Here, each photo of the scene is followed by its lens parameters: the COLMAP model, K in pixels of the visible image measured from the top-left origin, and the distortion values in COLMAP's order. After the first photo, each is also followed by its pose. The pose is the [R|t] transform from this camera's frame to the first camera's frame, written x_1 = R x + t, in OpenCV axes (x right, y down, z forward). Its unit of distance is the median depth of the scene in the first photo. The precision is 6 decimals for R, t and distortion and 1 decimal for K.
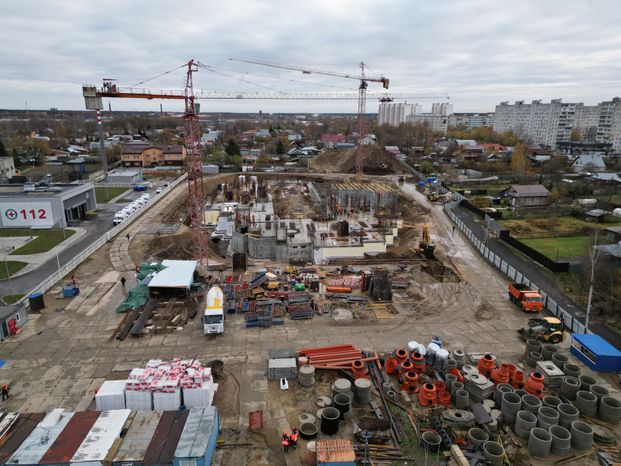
lens RADIAL K [[429.0, 0, 312.0], [0, 429.0, 231.5], [0, 0, 1]] dist [0.084589, -0.084017]
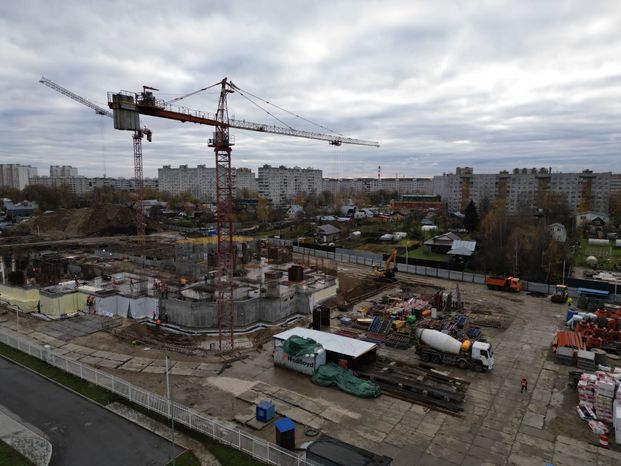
lens RADIAL K [[429.0, 0, 312.0], [0, 429.0, 231.5], [0, 0, 1]] dist [0.084589, -0.084017]
pose [[0.636136, -0.086518, 0.766711, -0.687861], [0.199247, 0.978410, -0.054907, -0.043430], [-0.745407, 0.187693, 0.639641, 0.375515]]
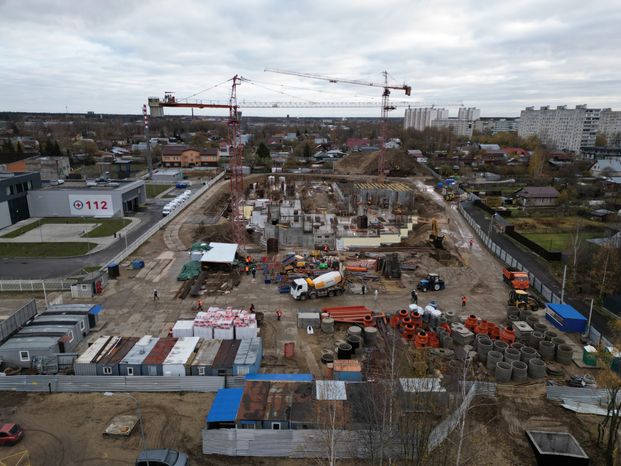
lens RADIAL K [[429.0, 0, 312.0], [0, 429.0, 231.5], [0, 0, 1]] dist [0.084589, -0.084017]
pose [[0.998240, 0.018252, -0.056424, 0.004290], [-0.018716, 0.999795, -0.007711, 0.032086], [0.056271, 0.008754, 0.998377, -0.142515]]
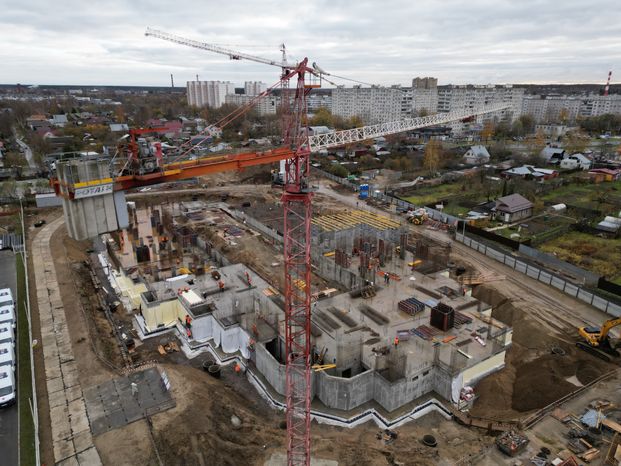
lens RADIAL K [[429.0, 0, 312.0], [0, 429.0, 231.5], [0, 0, 1]] dist [0.084589, -0.084017]
pose [[0.891912, -0.141118, 0.429627, -0.400541], [0.117313, 0.989741, 0.081554, -0.231581], [-0.436728, -0.022338, 0.899316, 0.546142]]
